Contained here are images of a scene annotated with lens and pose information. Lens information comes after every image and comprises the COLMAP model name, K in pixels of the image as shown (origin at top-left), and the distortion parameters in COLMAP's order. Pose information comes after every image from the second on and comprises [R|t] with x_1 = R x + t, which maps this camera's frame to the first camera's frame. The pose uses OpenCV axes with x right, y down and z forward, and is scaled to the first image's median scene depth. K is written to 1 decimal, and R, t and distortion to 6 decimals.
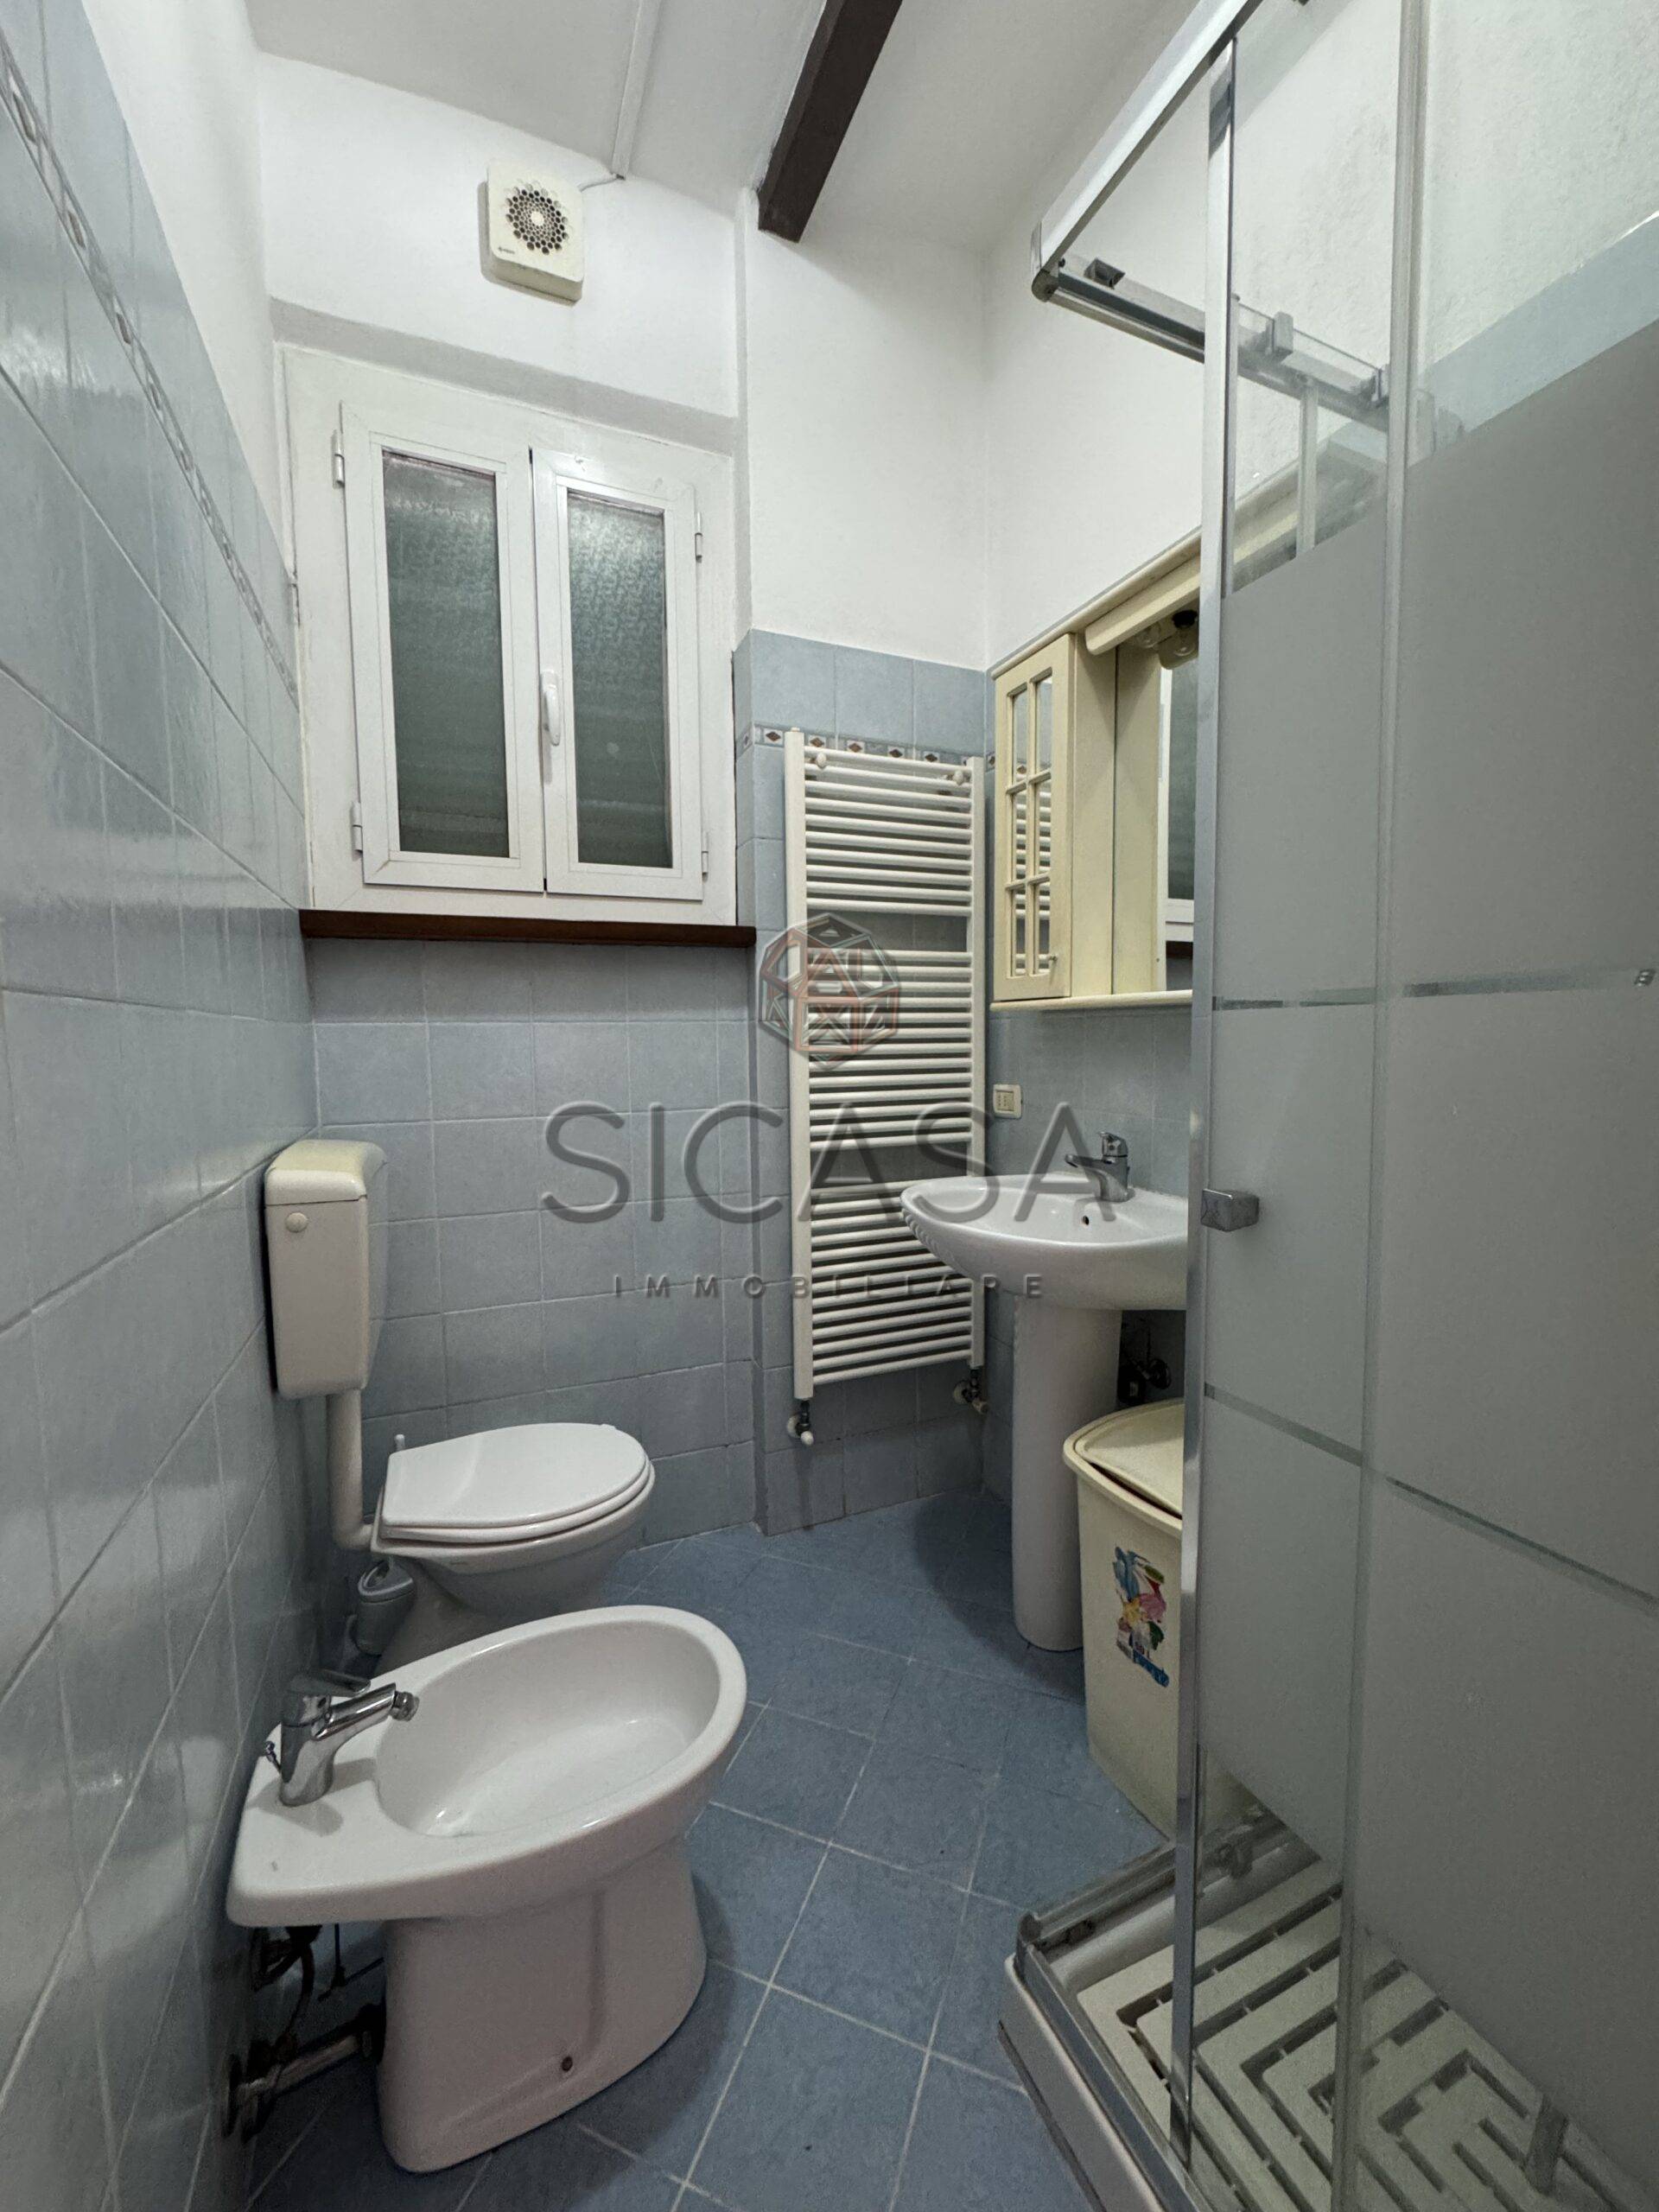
lens RADIAL K [[874.4, 0, 826.2], [0, 874.4, 1102.6], [0, 0, 1]] dist [0.000771, 0.000040]
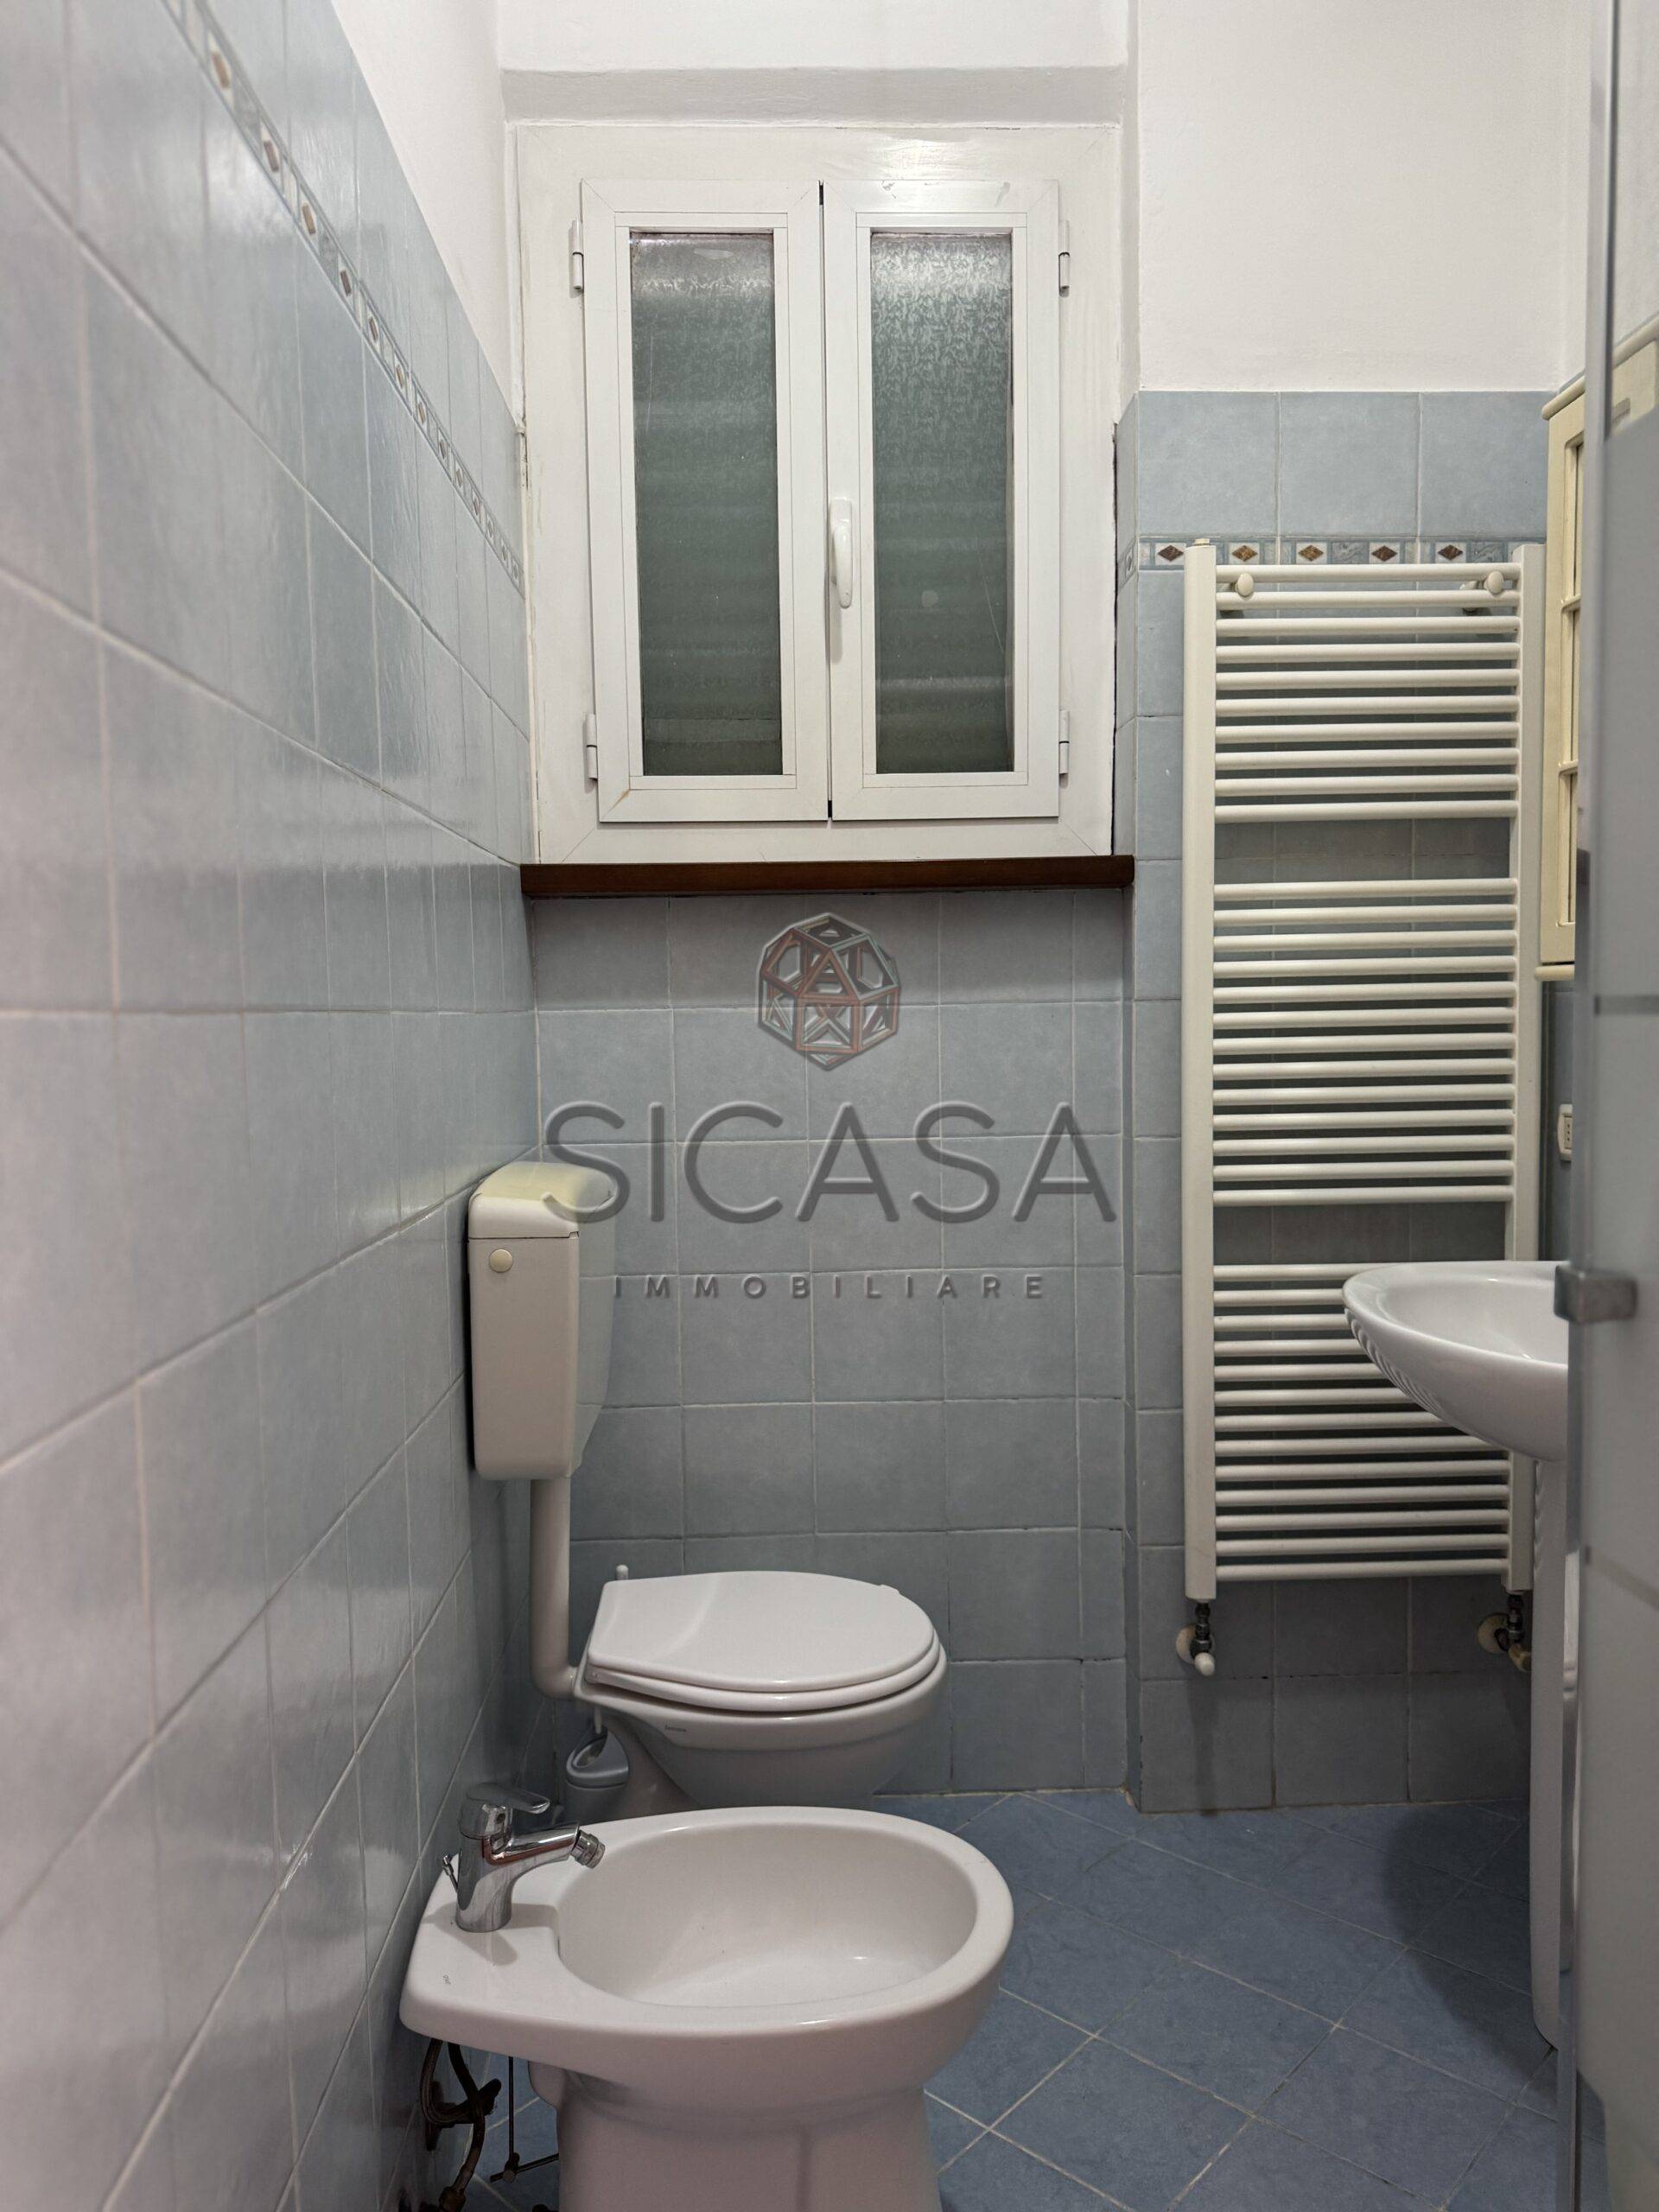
lens RADIAL K [[1567.8, 0, 829.5], [0, 1567.8, 1106.0], [0, 0, 1]] dist [0.105328, -0.144390]
pose [[0.934099, 0.018339, -0.356543, 0.138848], [-0.021643, 0.999752, -0.005279, -0.004384], [0.356358, 0.012648, 0.934264, -0.182443]]
